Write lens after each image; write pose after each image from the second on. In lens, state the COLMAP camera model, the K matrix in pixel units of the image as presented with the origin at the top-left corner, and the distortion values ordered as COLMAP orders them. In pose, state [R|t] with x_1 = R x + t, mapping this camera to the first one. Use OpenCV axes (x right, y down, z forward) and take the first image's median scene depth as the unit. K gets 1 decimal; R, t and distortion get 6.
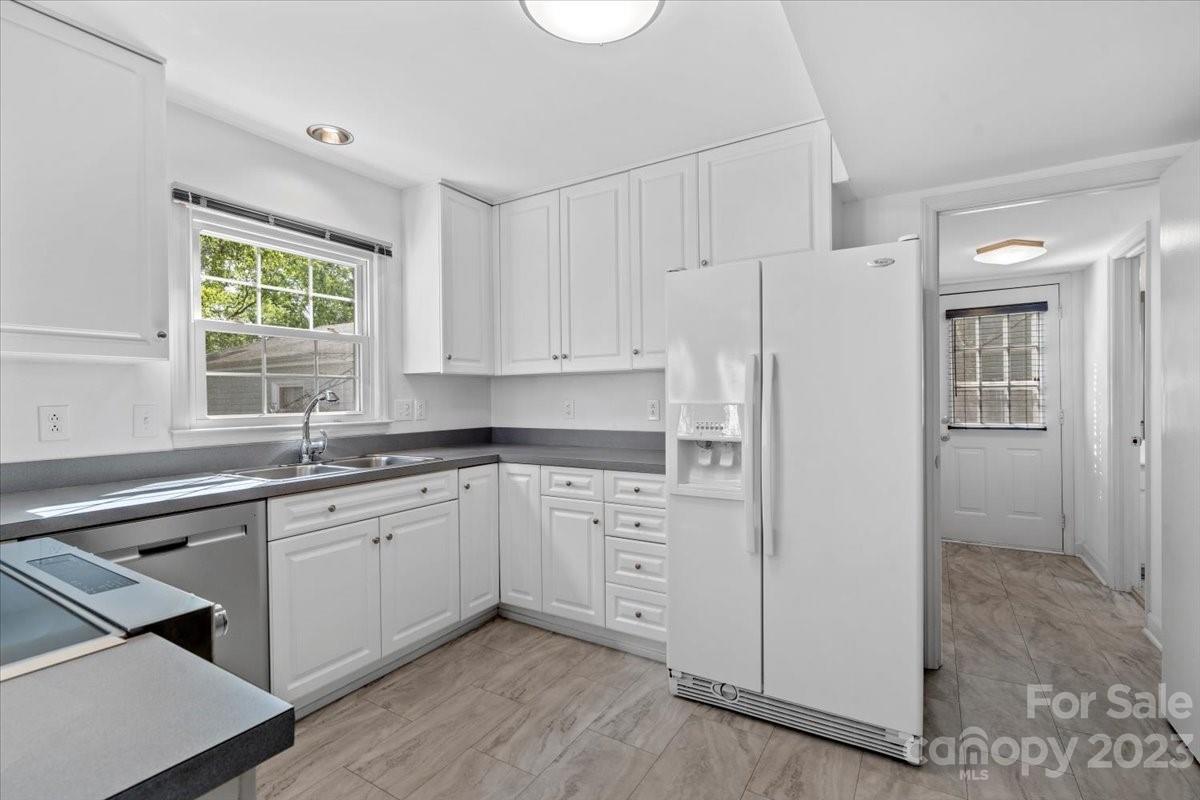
lens RADIAL K [[547.9, 0, 600.0], [0, 547.9, 400.0], [0, 0, 1]] dist [-0.000990, -0.000101]
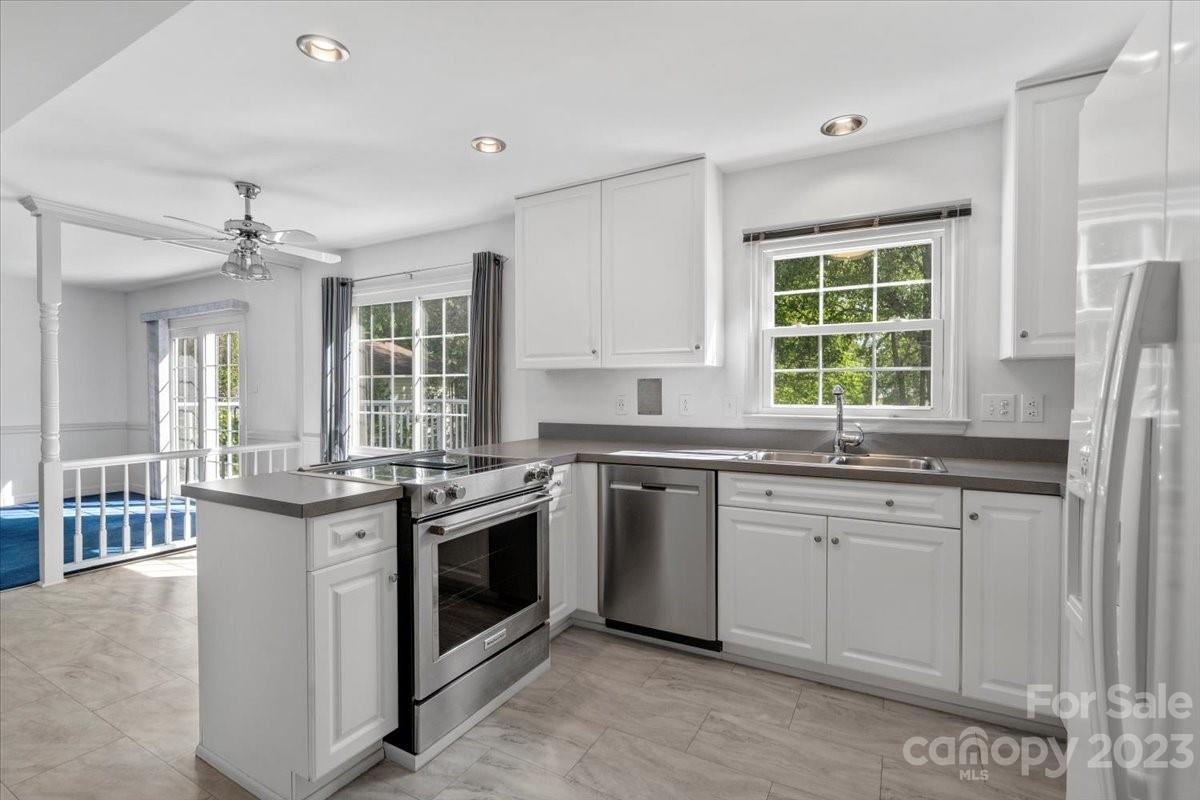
lens RADIAL K [[547.3, 0, 603.7], [0, 547.3, 399.3], [0, 0, 1]] dist [0.000498, 0.000618]
pose [[0.037408, 0.024212, -0.999007, 0.459032], [-0.005537, 0.999696, 0.024021, -0.010150], [0.999285, 0.004633, 0.037531, 0.494121]]
